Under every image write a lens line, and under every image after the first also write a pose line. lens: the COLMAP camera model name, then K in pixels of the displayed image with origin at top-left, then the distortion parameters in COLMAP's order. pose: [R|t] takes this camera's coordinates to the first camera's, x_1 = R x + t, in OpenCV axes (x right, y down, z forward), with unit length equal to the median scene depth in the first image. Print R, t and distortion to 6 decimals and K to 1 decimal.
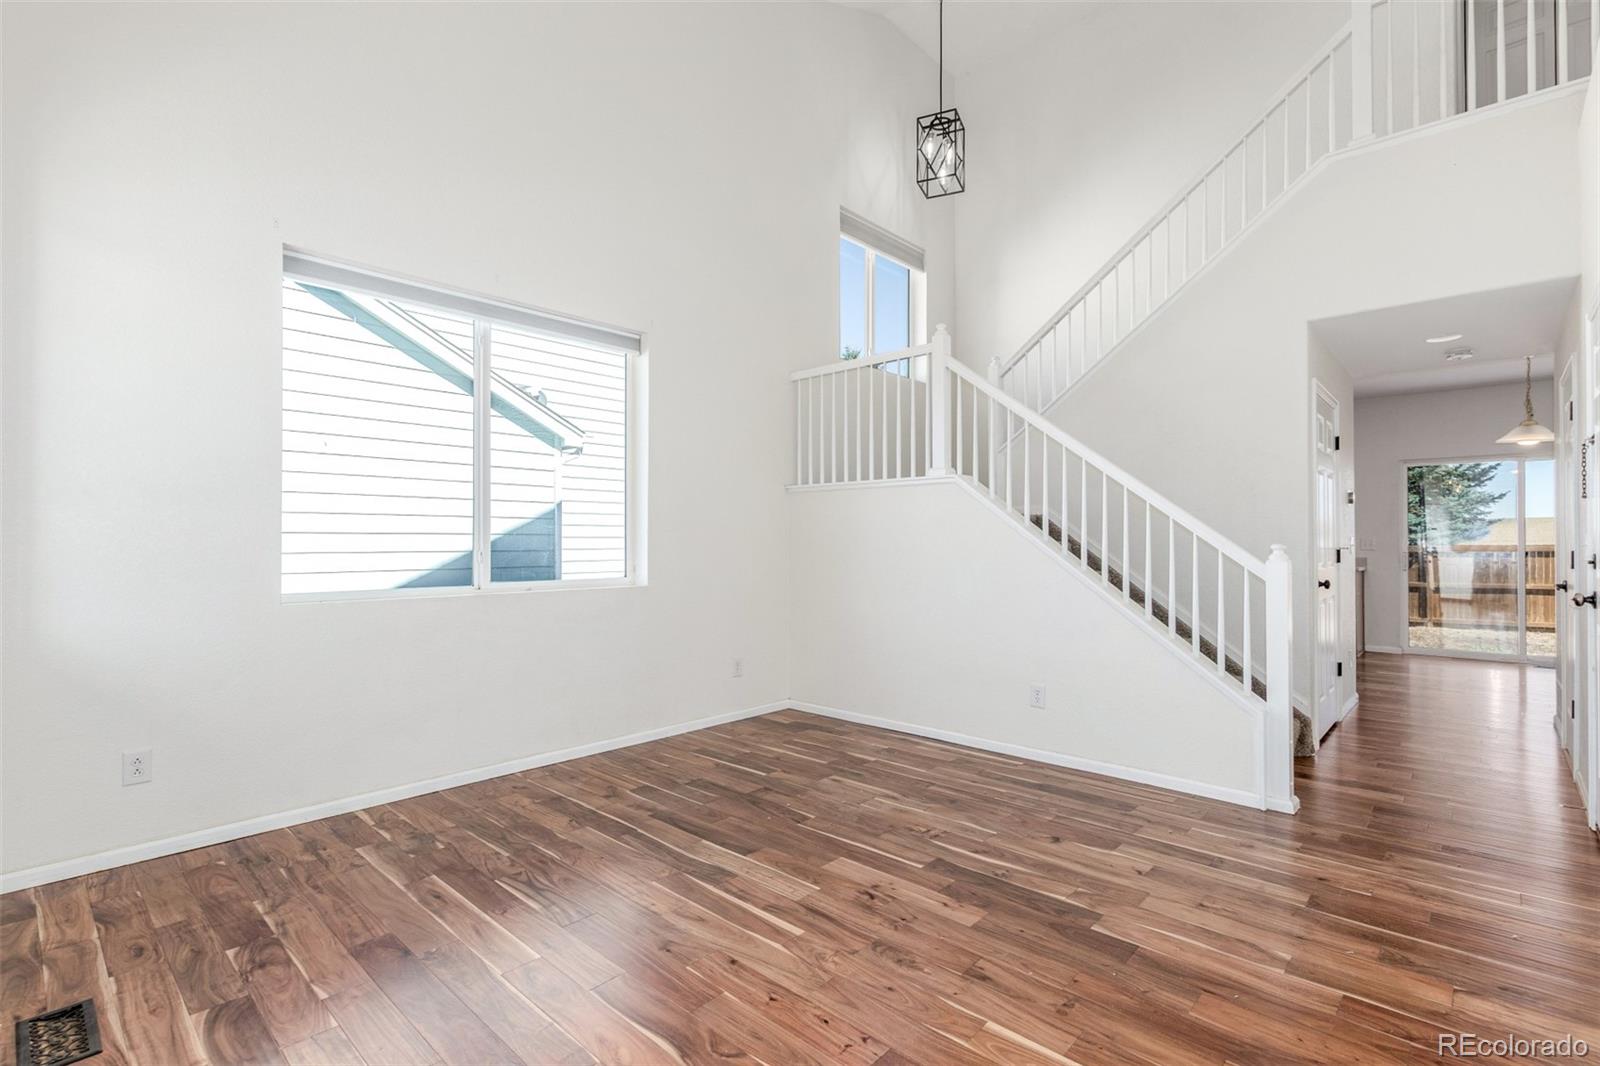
lens RADIAL K [[744.0, 0, 803.6], [0, 744.0, 535.4], [0, 0, 1]] dist [0.001438, -0.002363]
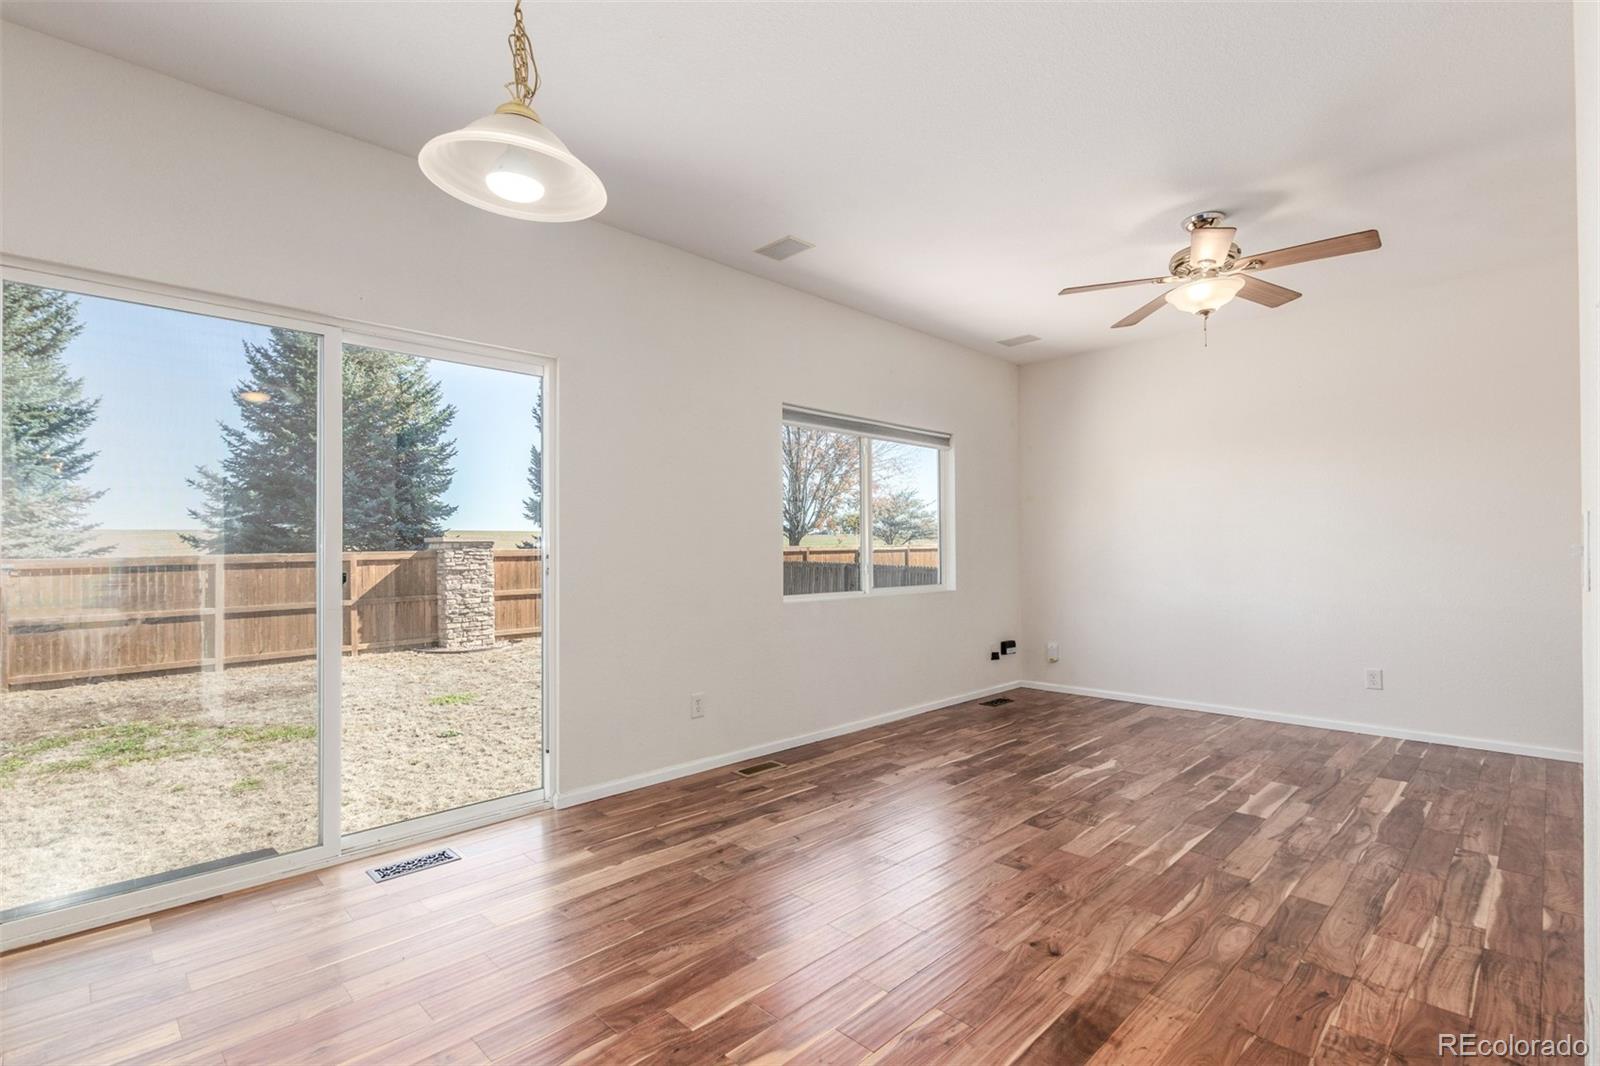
lens RADIAL K [[744.0, 0, 797.1], [0, 744.0, 539.2], [0, 0, 1]] dist [0.001438, -0.002363]
pose [[0.037038, 0.011036, 0.999253, 0.203436], [0.003162, 0.999933, -0.011160, 0.004730], [-0.999309, 0.003573, 0.037000, 0.259212]]
